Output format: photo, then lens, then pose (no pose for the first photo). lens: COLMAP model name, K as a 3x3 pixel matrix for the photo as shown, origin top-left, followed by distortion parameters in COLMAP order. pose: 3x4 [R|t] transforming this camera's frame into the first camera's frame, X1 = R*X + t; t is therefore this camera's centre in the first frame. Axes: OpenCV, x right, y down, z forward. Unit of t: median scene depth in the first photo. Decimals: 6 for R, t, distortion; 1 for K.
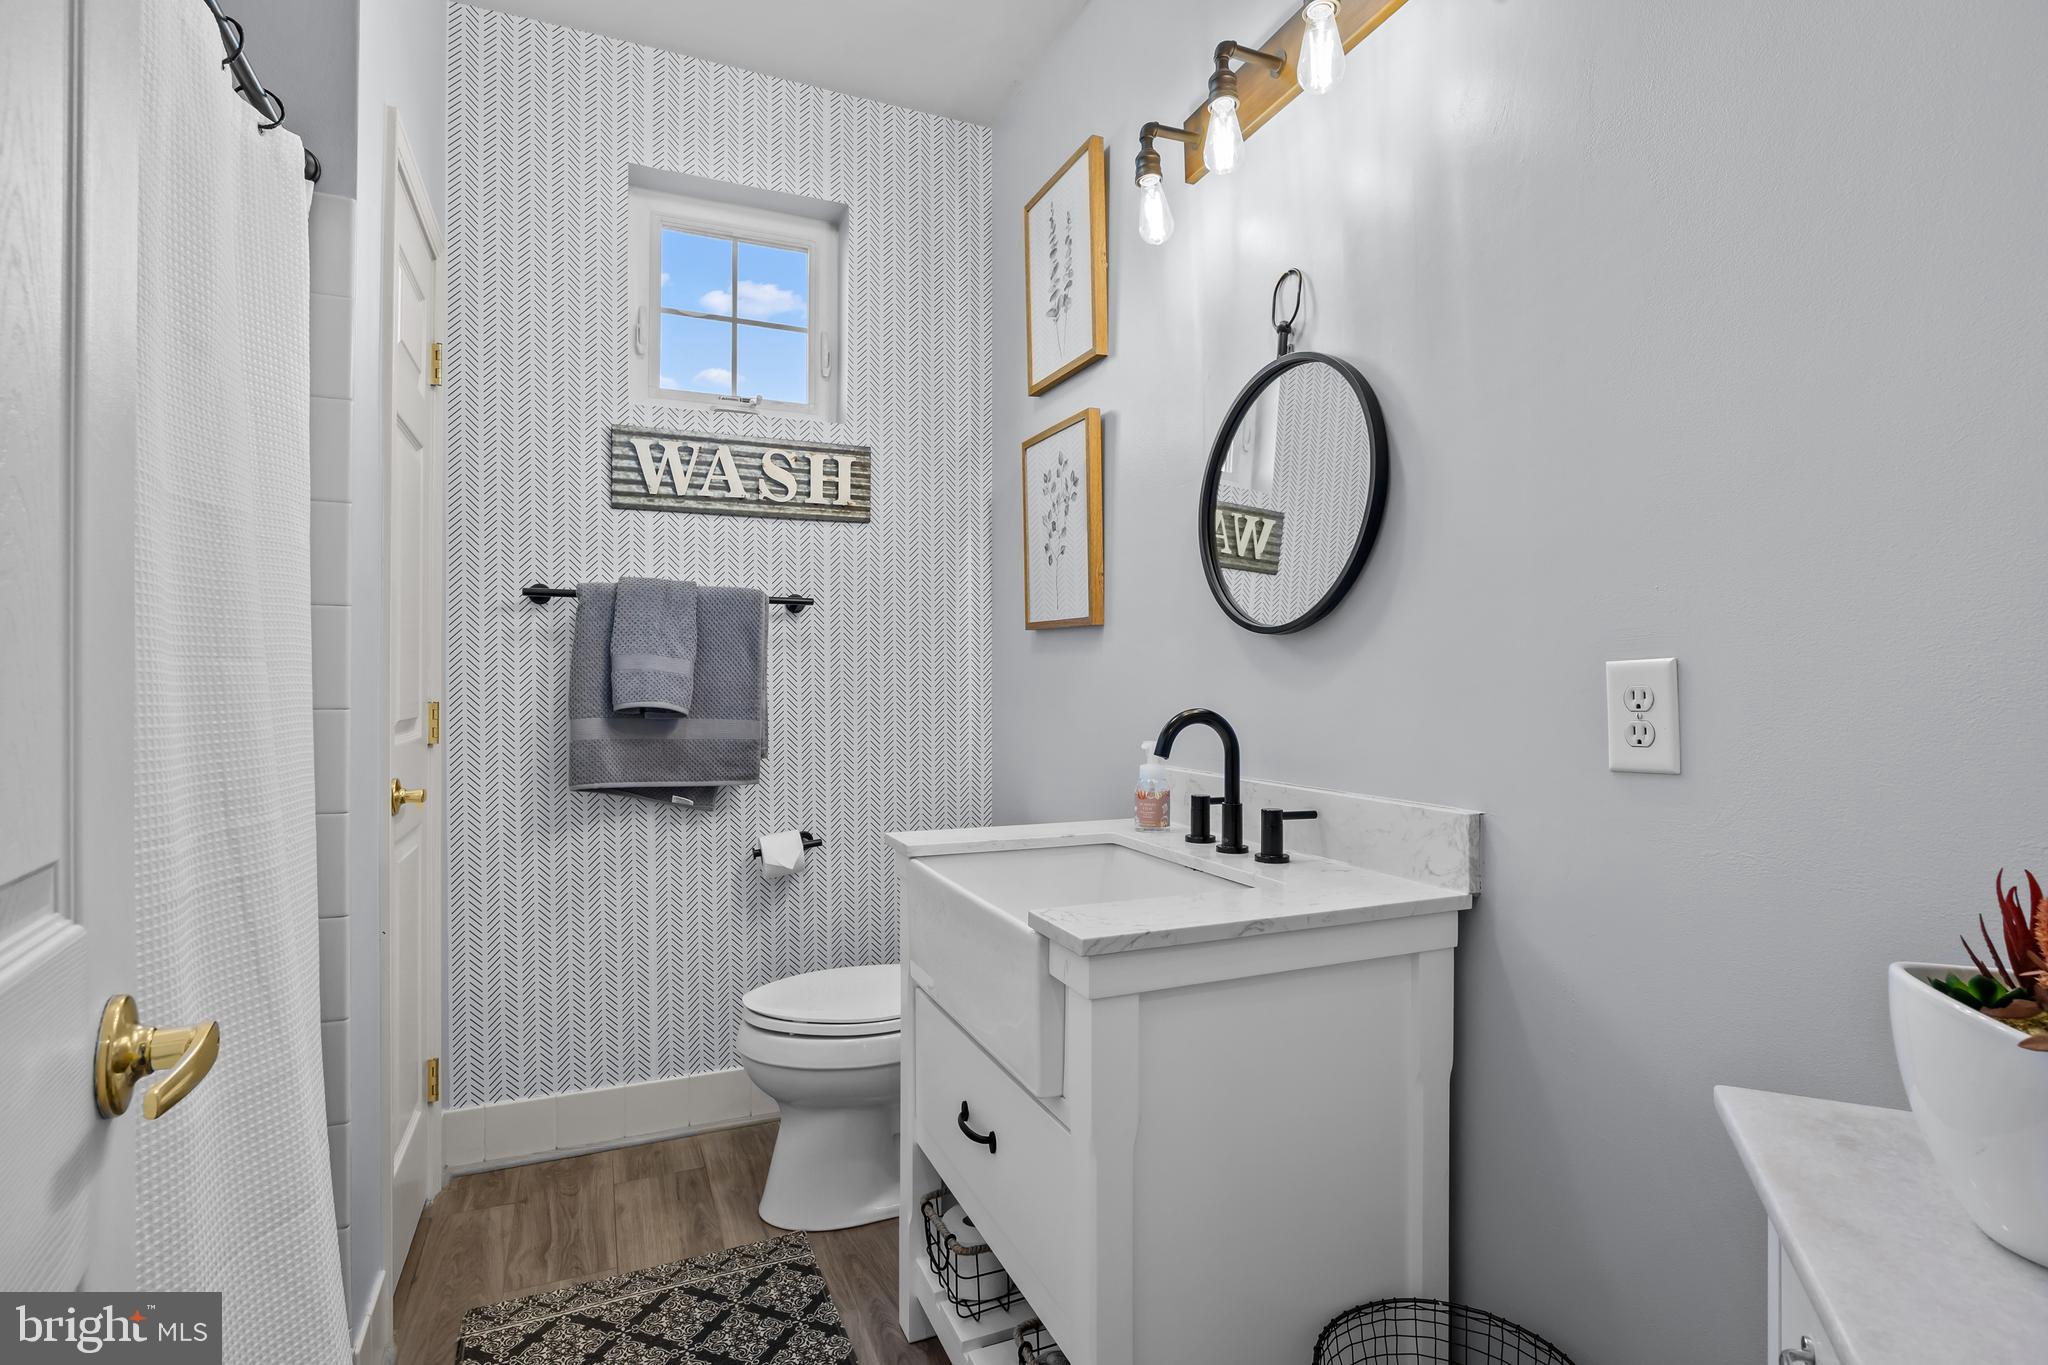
lens RADIAL K [[1014.4, 0, 1016.9], [0, 1014.4, 680.4], [0, 0, 1]] dist [-0.011594, 0.000628]
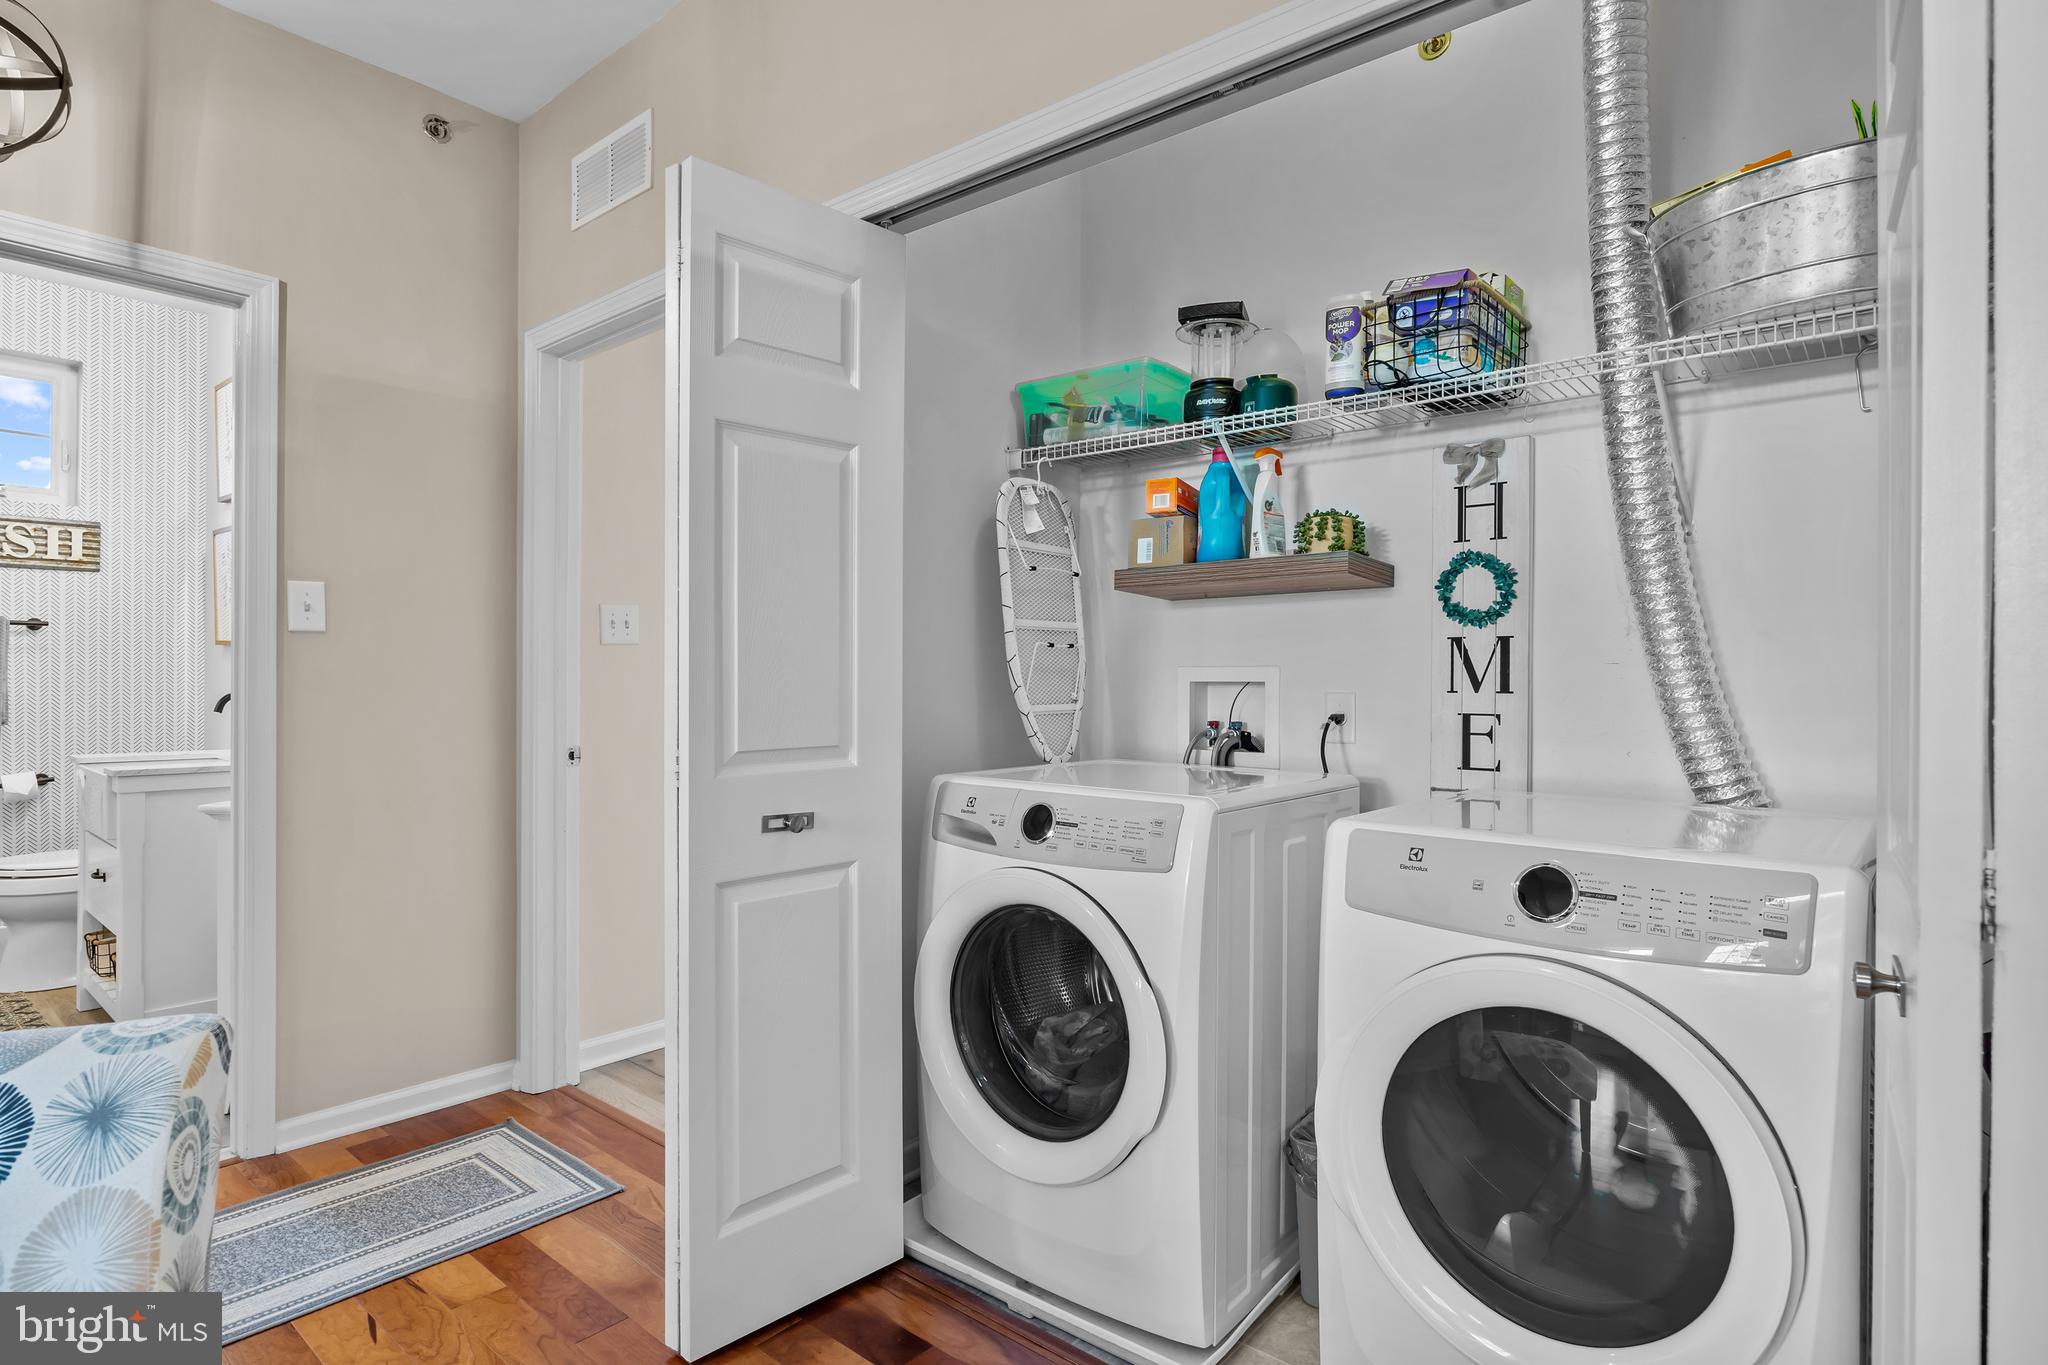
lens RADIAL K [[1102.6, 0, 1034.4], [0, 1102.6, 676.3], [0, 0, 1]] dist [-0.002239, 0.001825]
pose [[0.901408, 0.003761, 0.432954, 0.417856], [-0.003552, 0.999993, -0.001292, -0.000690], [-0.432956, -0.000373, 0.901415, -1.138621]]
